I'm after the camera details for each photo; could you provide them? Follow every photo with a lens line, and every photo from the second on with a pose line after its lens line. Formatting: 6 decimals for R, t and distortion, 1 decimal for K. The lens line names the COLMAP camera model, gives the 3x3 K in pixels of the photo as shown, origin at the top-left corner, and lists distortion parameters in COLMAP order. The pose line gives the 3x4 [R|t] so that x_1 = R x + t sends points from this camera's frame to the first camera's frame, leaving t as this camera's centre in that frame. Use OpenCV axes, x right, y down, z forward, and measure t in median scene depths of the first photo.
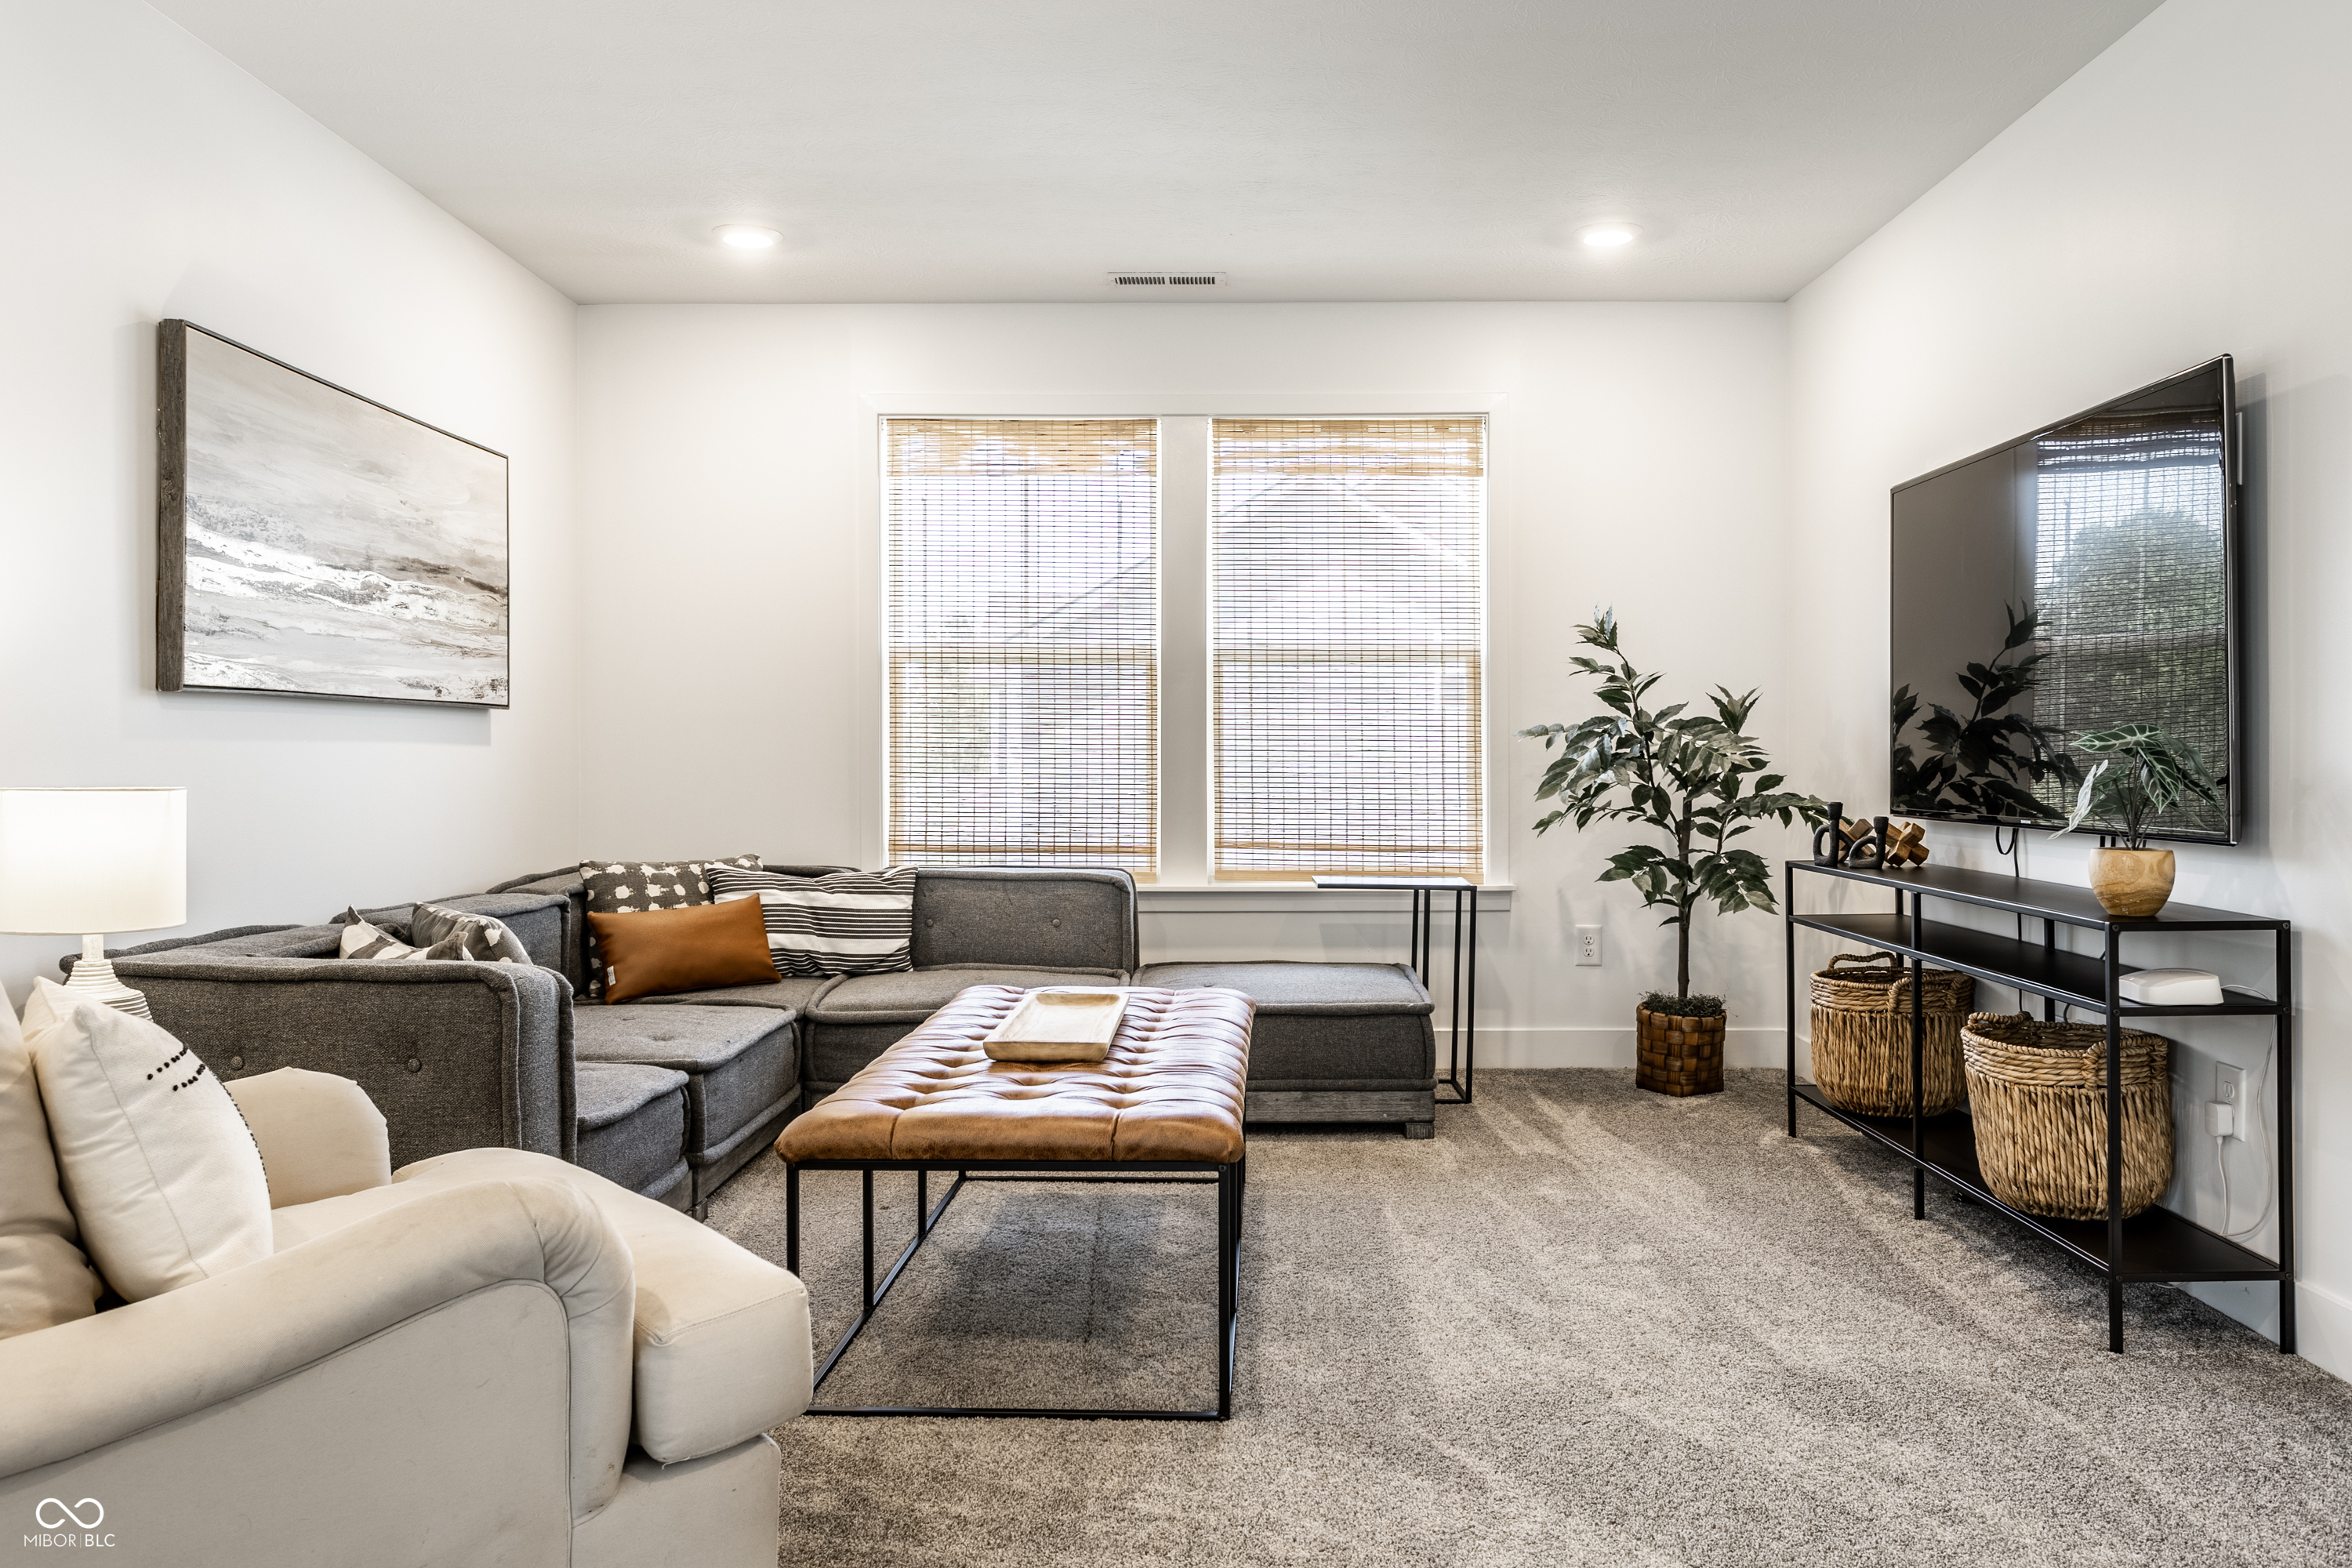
lens RADIAL K [[1711.7, 0, 1182.5], [0, 1711.7, 768.8], [0, 0, 1]] dist [-0.007075, 0.010181]
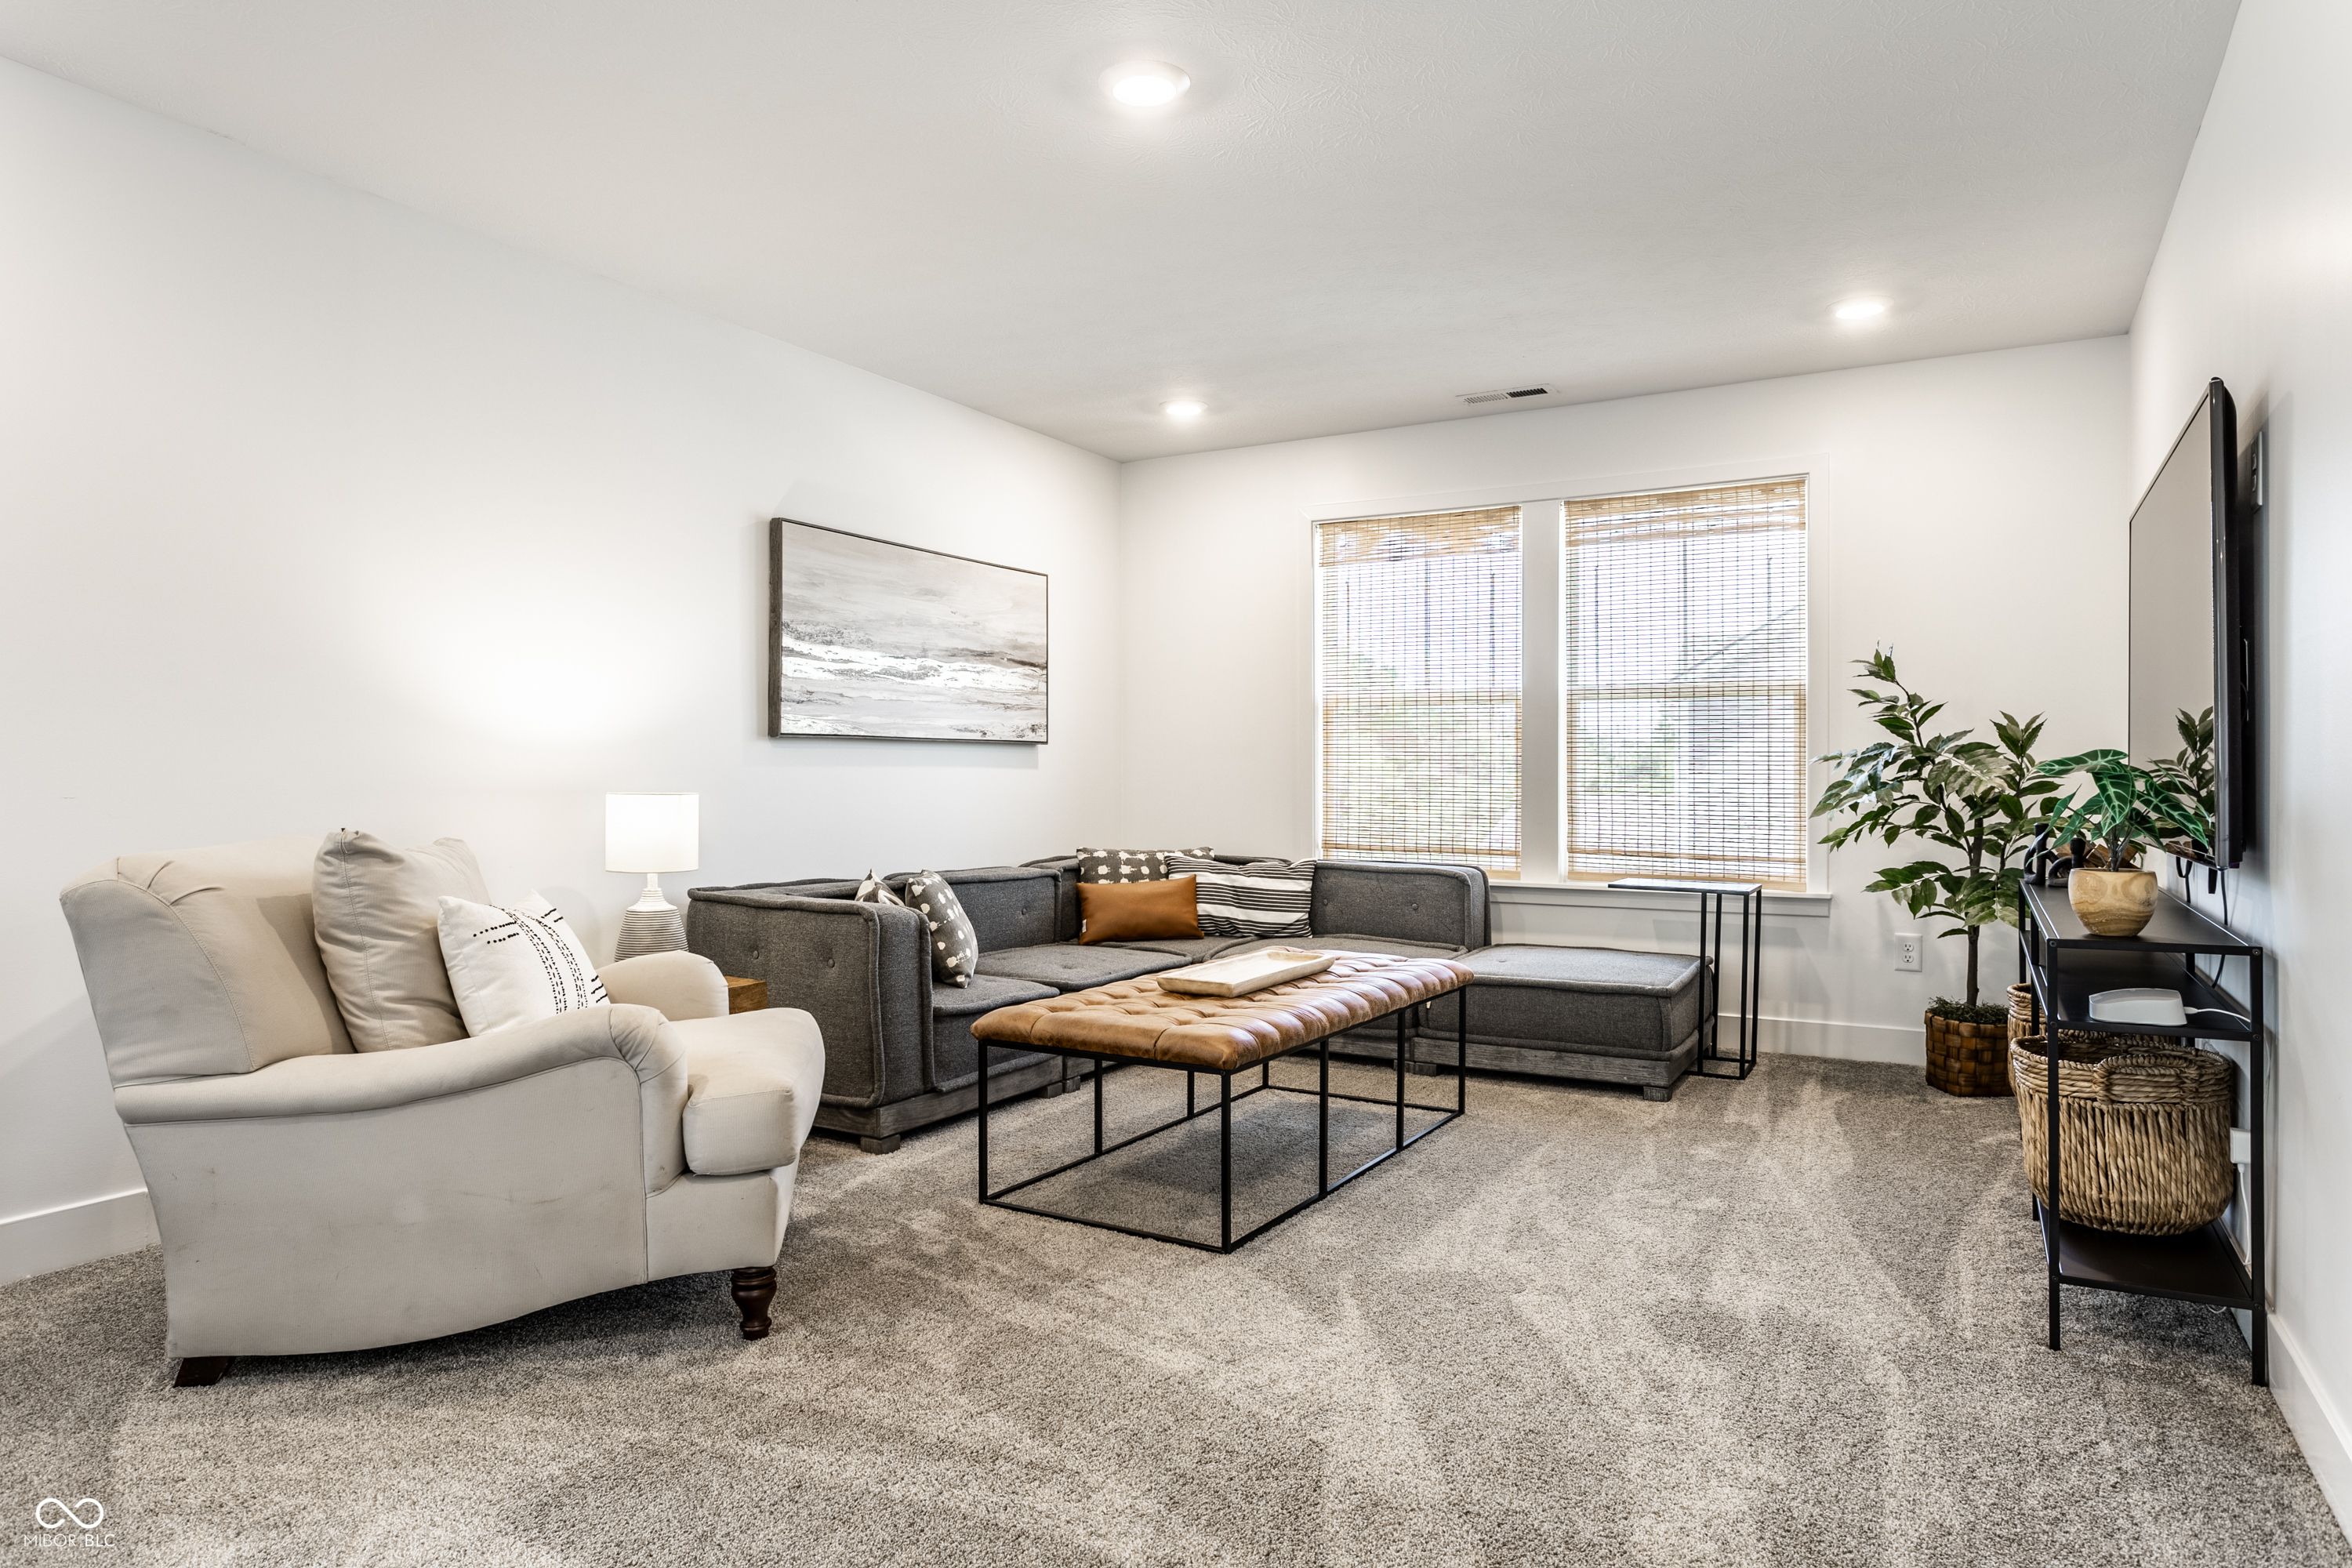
lens RADIAL K [[1402.8, 0, 1170.1], [0, 1402.8, 789.8], [0, 0, 1]] dist [-0.009002, 0.005331]
pose [[0.868259, 0.007280, -0.496058, 0.328252], [-0.006288, 0.999973, 0.003669, -0.000696], [0.496071, -0.000066, 0.868282, -0.008398]]
